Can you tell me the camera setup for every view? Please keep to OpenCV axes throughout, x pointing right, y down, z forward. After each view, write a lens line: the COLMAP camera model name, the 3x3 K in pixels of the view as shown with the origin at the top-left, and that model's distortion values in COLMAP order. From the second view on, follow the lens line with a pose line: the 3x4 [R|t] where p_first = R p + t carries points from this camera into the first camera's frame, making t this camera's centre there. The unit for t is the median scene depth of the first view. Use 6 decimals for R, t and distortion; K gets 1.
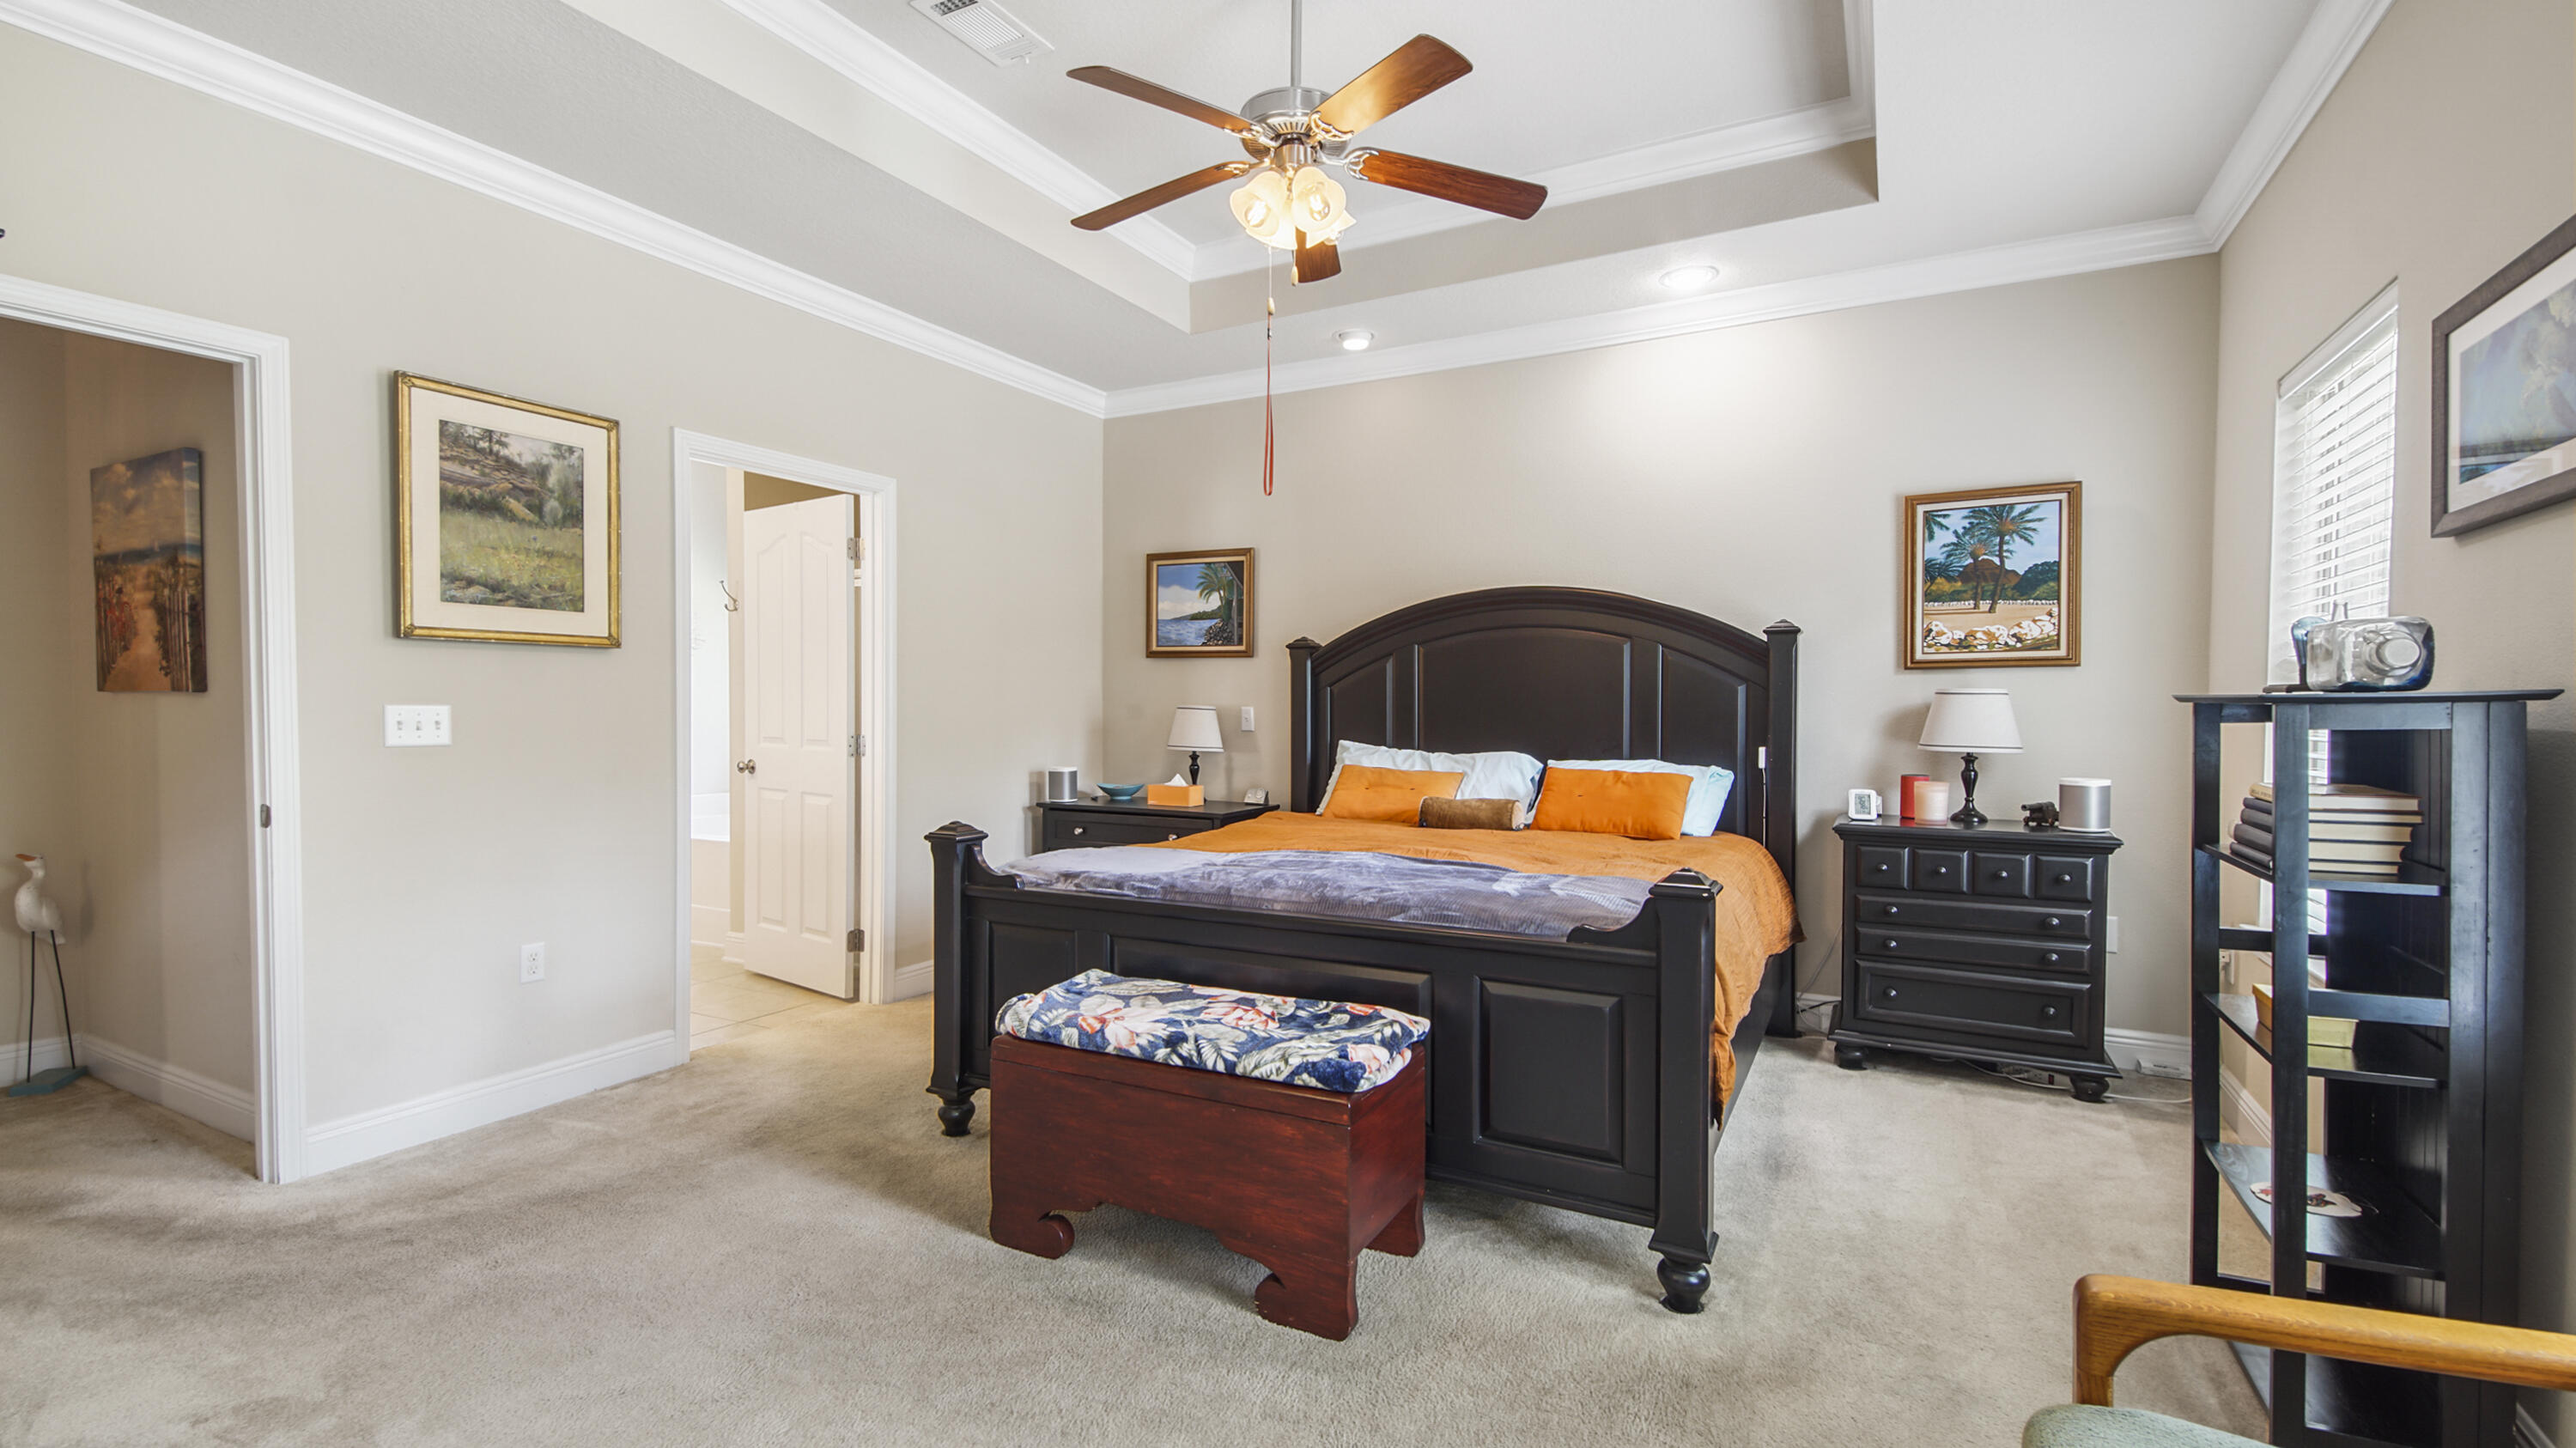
lens RADIAL K [[1131.7, 0, 1272.3], [0, 1131.7, 744.1], [0, 0, 1]] dist [0.034921, -0.020778]
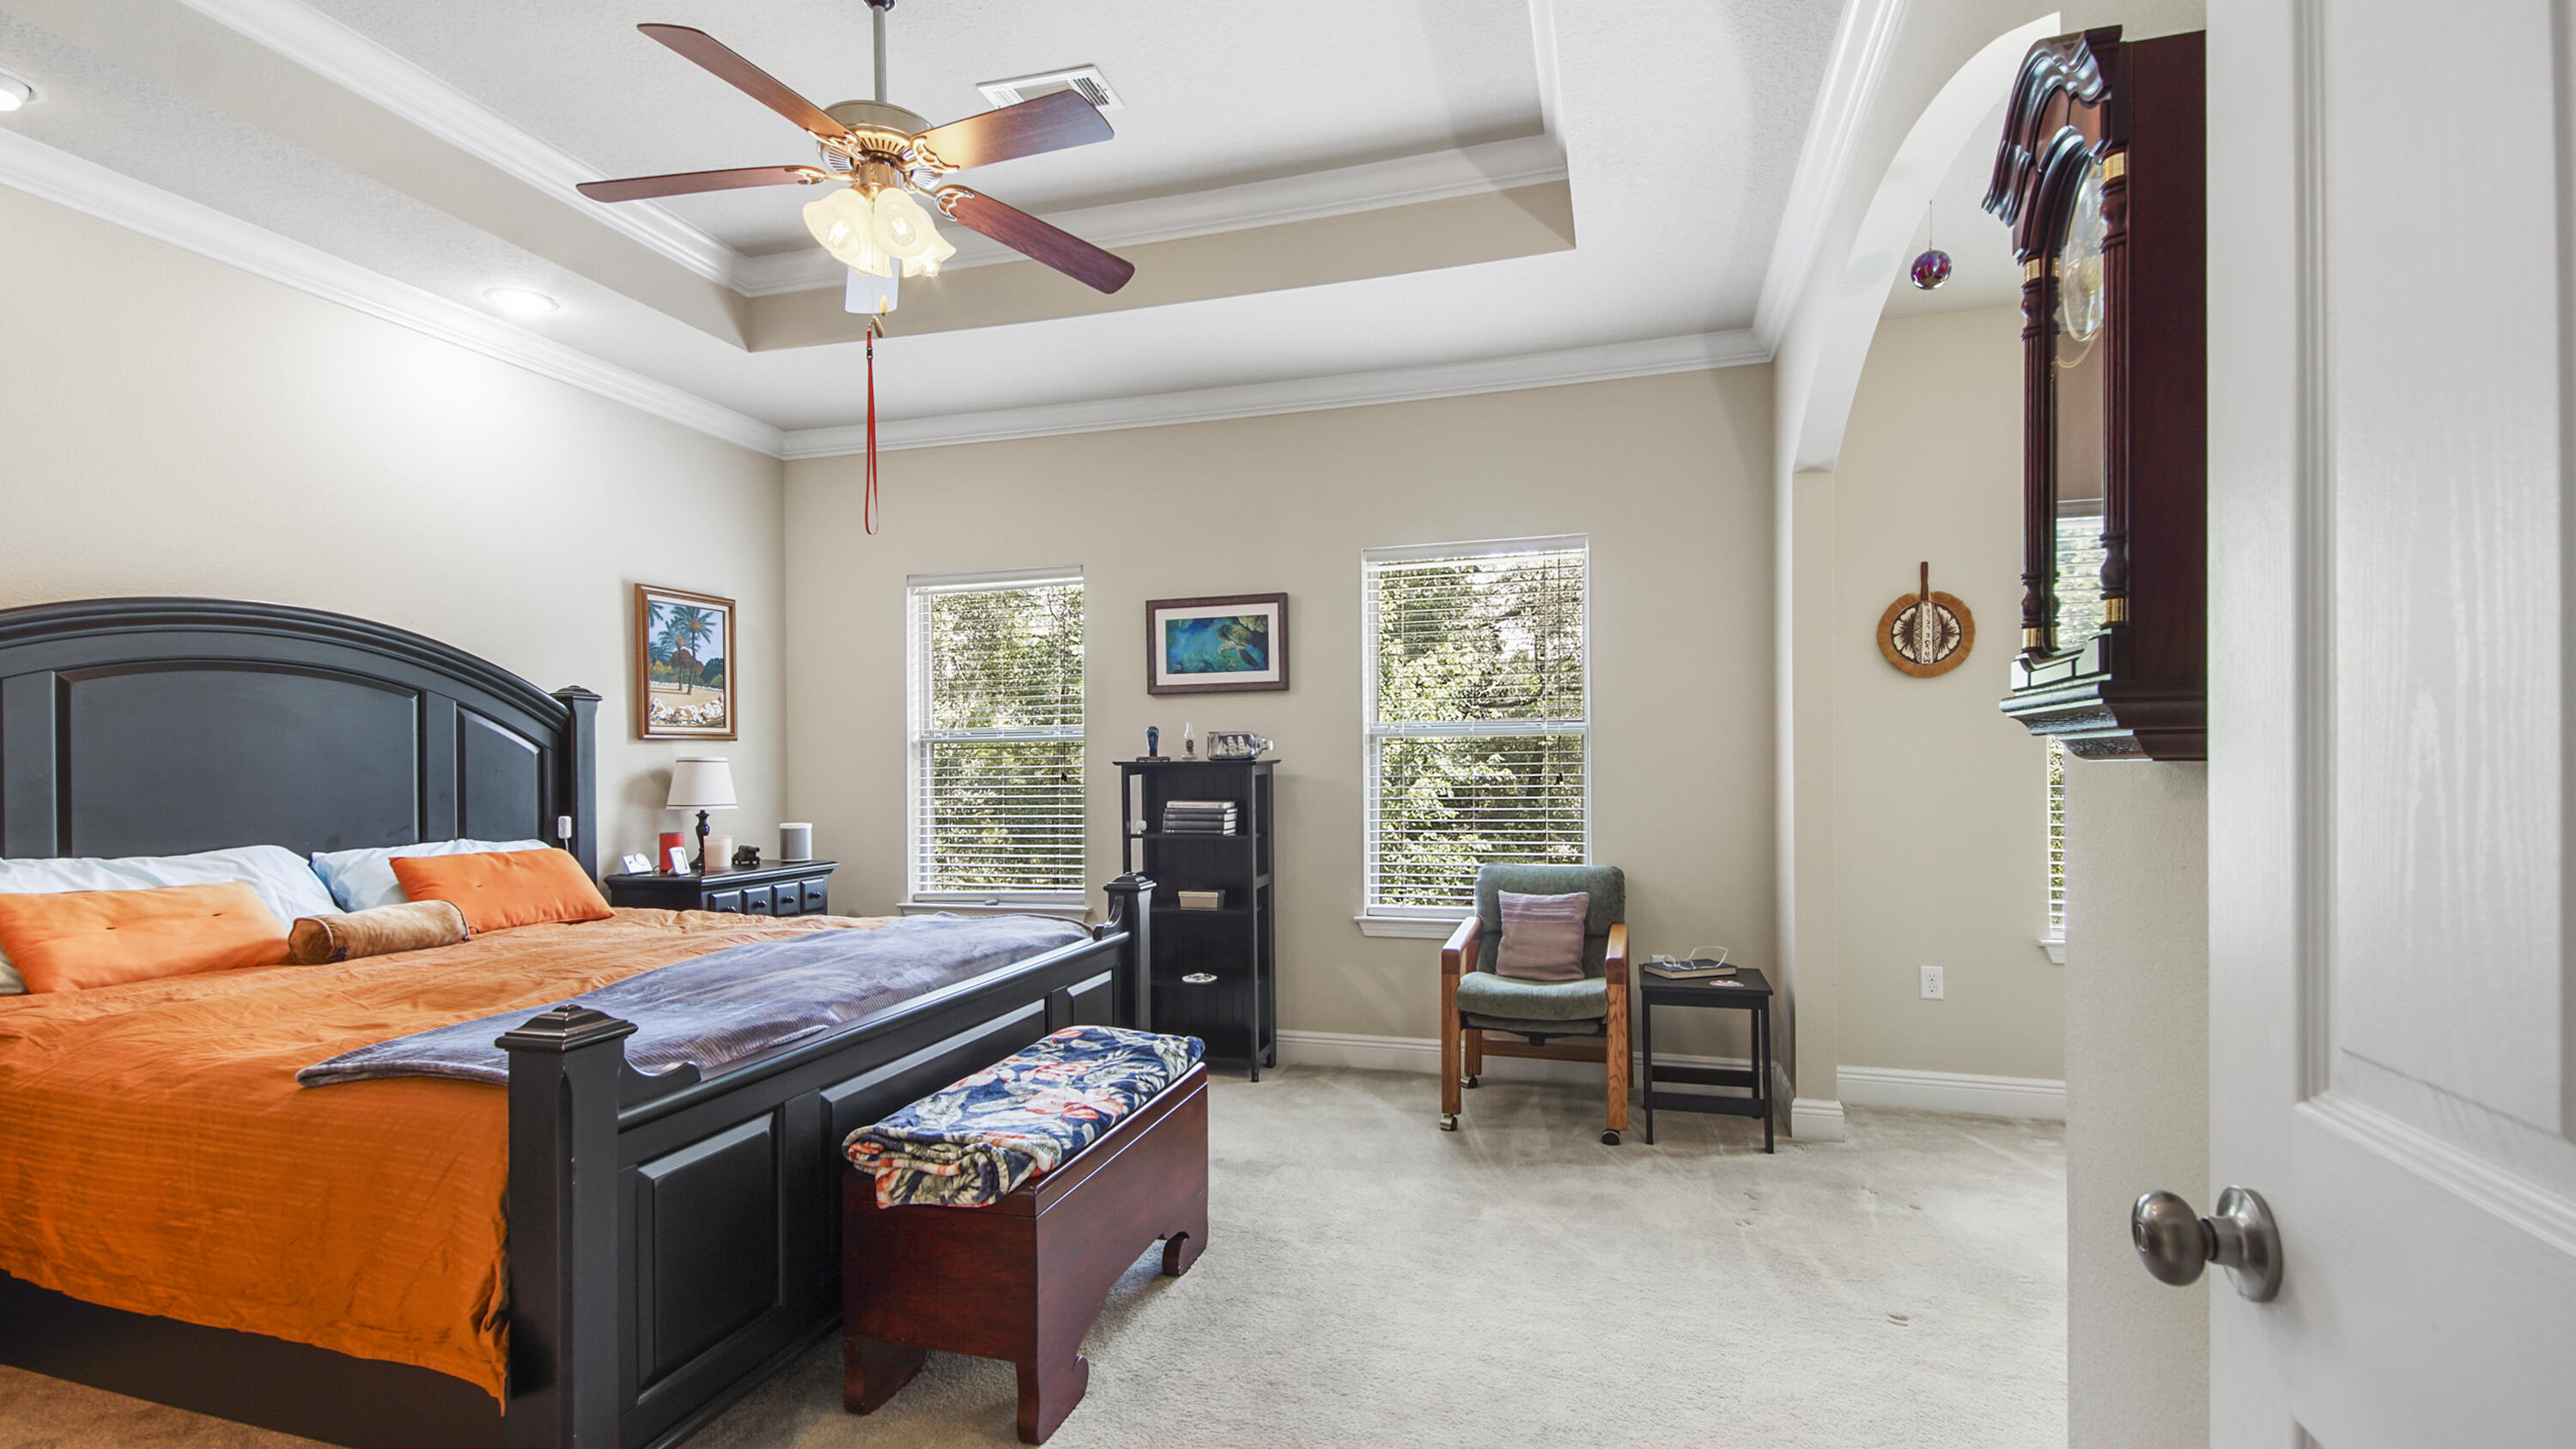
lens RADIAL K [[1131.4, 0, 1272.3], [0, 1131.4, 744.6], [0, 0, 1]] dist [0.034921, -0.020778]
pose [[-0.159706, 0.017797, 0.987004, -0.665735], [0.040825, 0.999101, -0.011409, -0.023059], [-0.986320, 0.038472, -0.160289, 0.592611]]
